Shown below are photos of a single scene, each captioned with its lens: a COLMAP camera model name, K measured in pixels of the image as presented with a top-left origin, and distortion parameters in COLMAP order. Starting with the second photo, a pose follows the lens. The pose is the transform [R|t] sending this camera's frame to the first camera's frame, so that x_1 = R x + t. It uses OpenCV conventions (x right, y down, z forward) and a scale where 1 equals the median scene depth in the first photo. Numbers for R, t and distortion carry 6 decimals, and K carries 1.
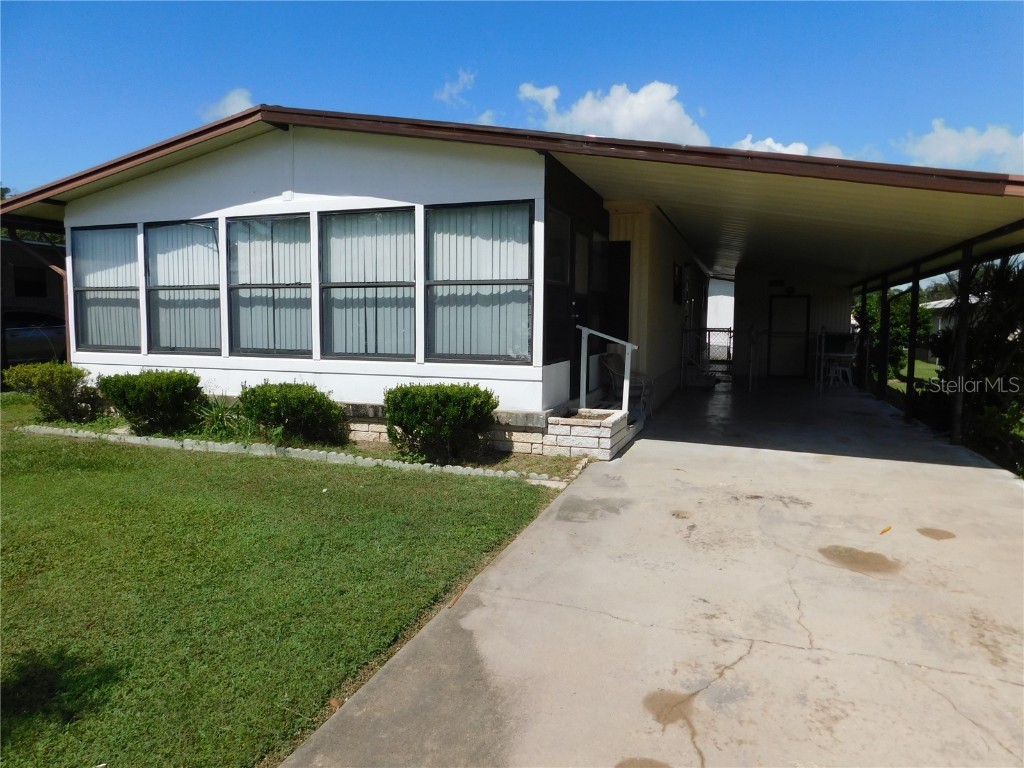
lens RADIAL K [[673.4, 0, 514.0], [0, 673.4, 380.6], [0, 0, 1]] dist [-0.060758, 0.044022]
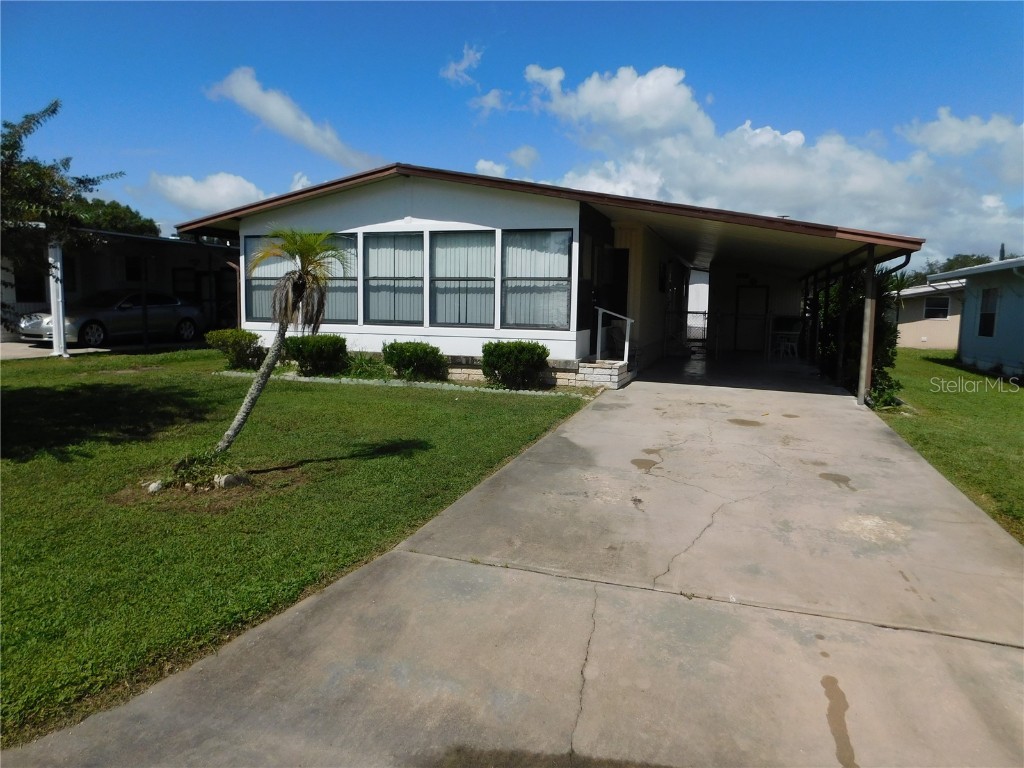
lens RADIAL K [[673.4, 0, 510.5], [0, 673.4, 384.6], [0, 0, 1]] dist [-0.060758, 0.044022]
pose [[0.999881, 0.007791, 0.013288, -0.122886], [-0.008188, 0.999515, 0.030051, 0.053380], [-0.013047, -0.030156, 0.999460, -0.559253]]
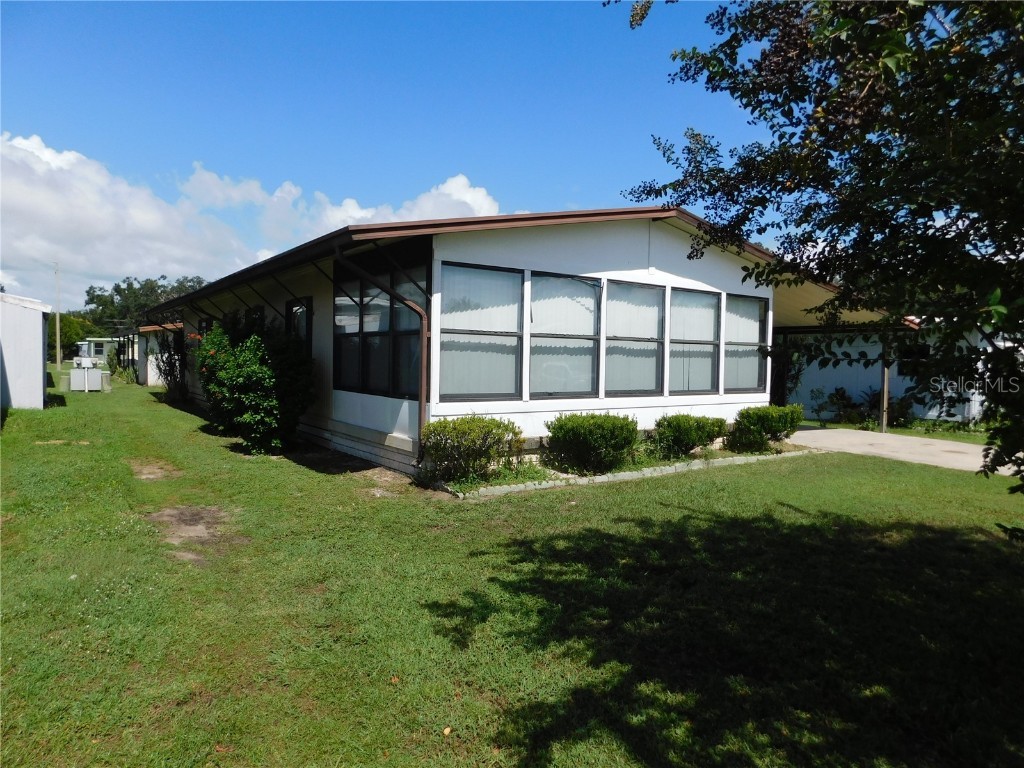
lens RADIAL K [[673.4, 0, 511.1], [0, 673.4, 382.2], [0, 0, 1]] dist [-0.060758, 0.044022]
pose [[0.560761, -0.028277, 0.827495, -1.589694], [0.064203, 0.997892, -0.009408, -0.067445], [-0.825485, 0.058403, 0.561395, 0.513236]]
